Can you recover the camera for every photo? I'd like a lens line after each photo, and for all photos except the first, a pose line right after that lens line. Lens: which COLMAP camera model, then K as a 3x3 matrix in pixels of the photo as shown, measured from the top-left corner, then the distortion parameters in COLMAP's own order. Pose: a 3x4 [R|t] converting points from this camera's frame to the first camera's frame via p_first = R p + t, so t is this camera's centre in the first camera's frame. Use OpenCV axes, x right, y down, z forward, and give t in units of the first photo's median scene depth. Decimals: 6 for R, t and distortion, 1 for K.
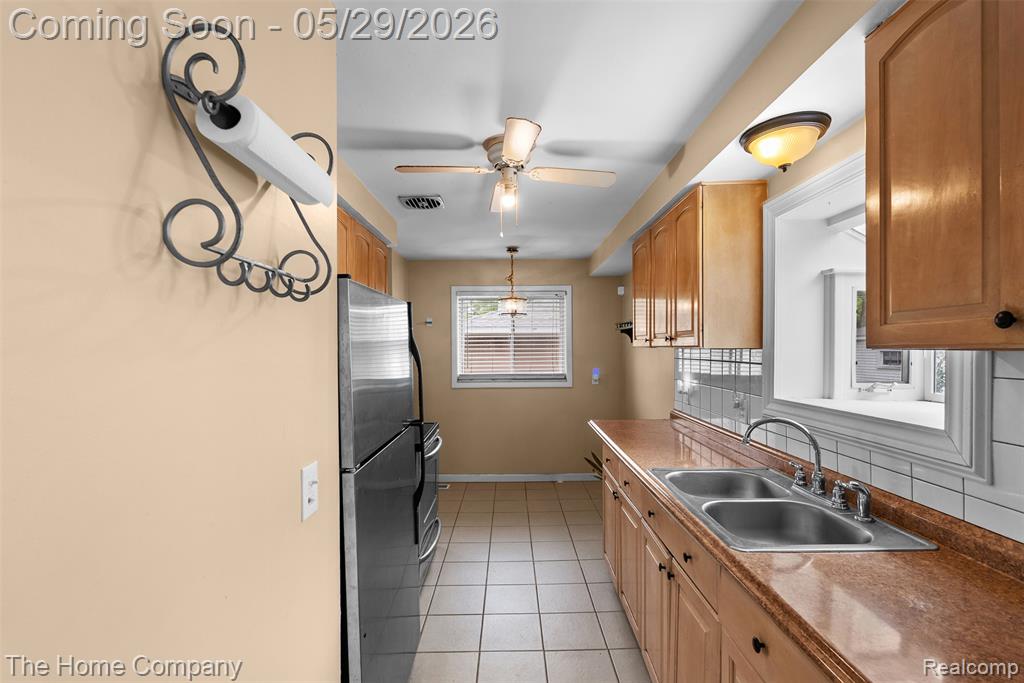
lens RADIAL K [[453.2, 0, 514.8], [0, 453.2, 342.9], [0, 0, 1]] dist [0.000730, 0.000257]
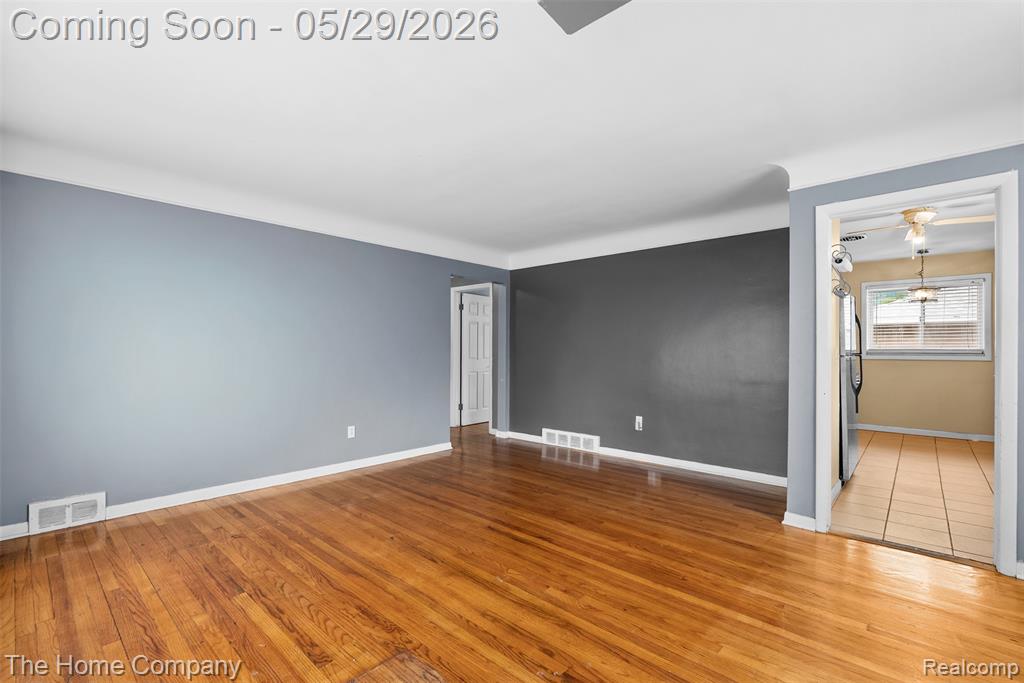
lens RADIAL K [[451.9, 0, 517.3], [0, 451.9, 347.5], [0, 0, 1]] dist [-0.000718, 0.000089]
pose [[0.737569, 0.005823, -0.675247, 0.012858], [0.000377, 0.999959, 0.009035, 0.054536], [0.675272, -0.006919, 0.737536, -0.692883]]
